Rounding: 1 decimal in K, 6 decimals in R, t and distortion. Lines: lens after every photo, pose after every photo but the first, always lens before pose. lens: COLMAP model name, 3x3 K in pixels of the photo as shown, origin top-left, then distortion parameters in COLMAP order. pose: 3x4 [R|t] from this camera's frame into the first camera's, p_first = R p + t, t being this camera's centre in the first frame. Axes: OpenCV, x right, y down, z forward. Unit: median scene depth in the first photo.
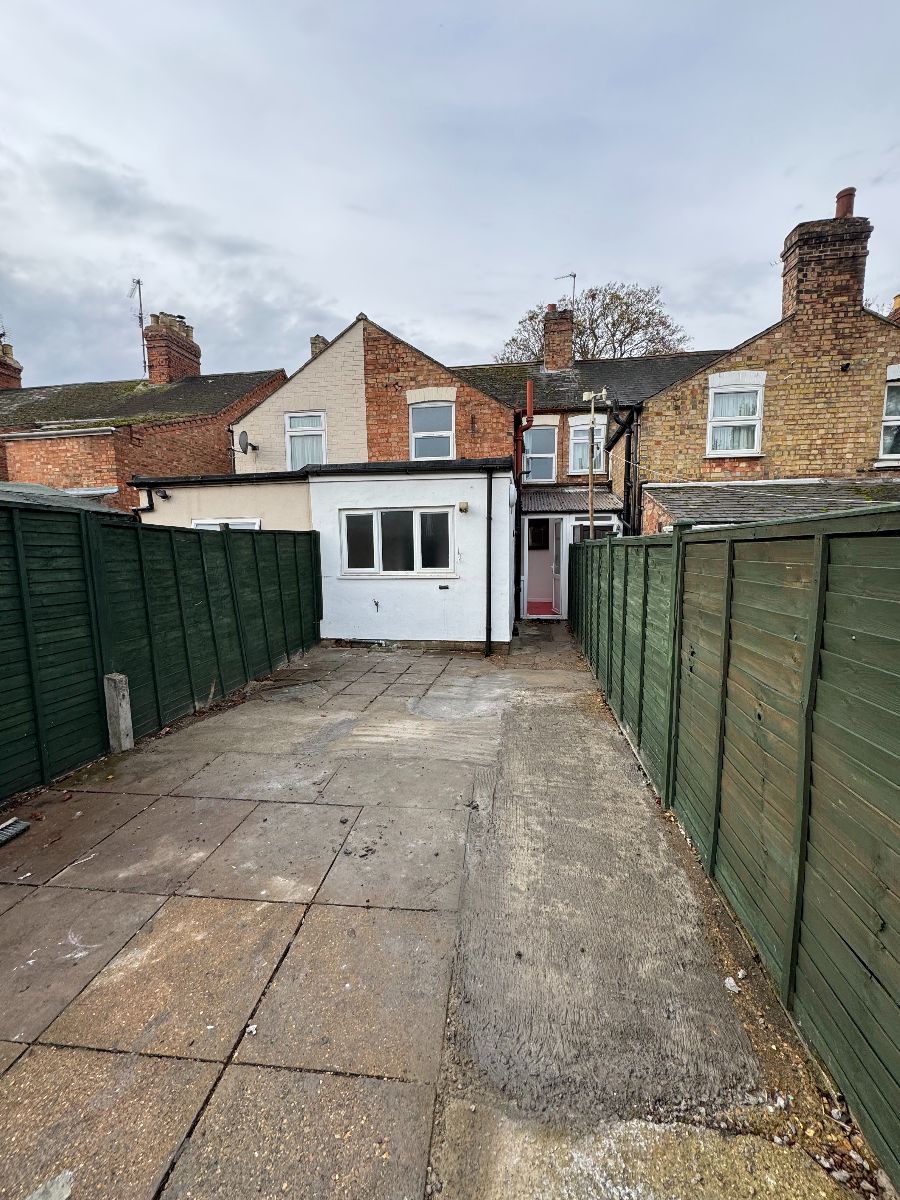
lens RADIAL K [[479.1, 0, 455.9], [0, 479.1, 606.6], [0, 0, 1]] dist [-0.003394, 0.000617]
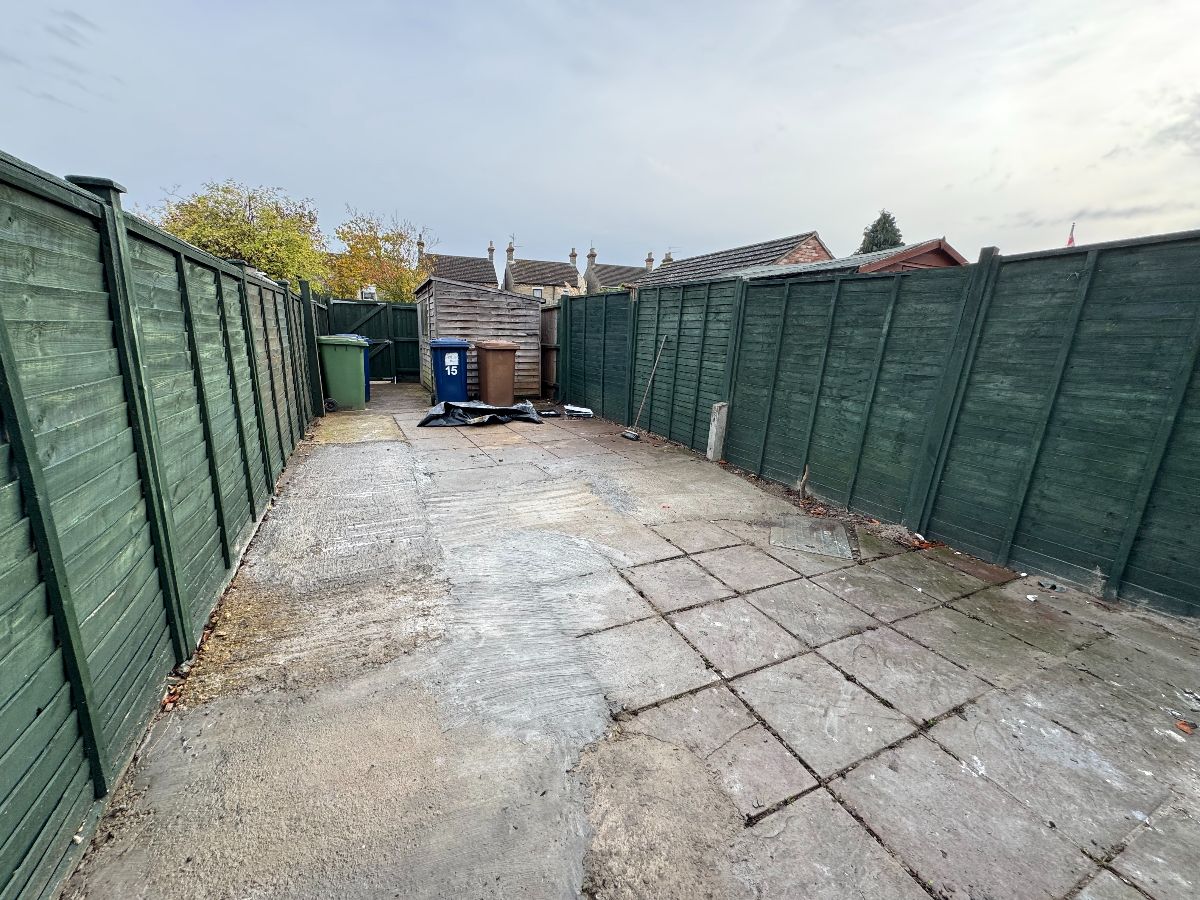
lens RADIAL K [[479.1, 0, 601.8], [0, 479.1, 446.8], [0, 0, 1]] dist [-0.003394, 0.000617]
pose [[-0.831124, 0.116288, -0.543792, 0.232941], [-0.085581, 0.939493, 0.331707, -0.121696], [0.549462, 0.322228, -0.770883, 1.458620]]
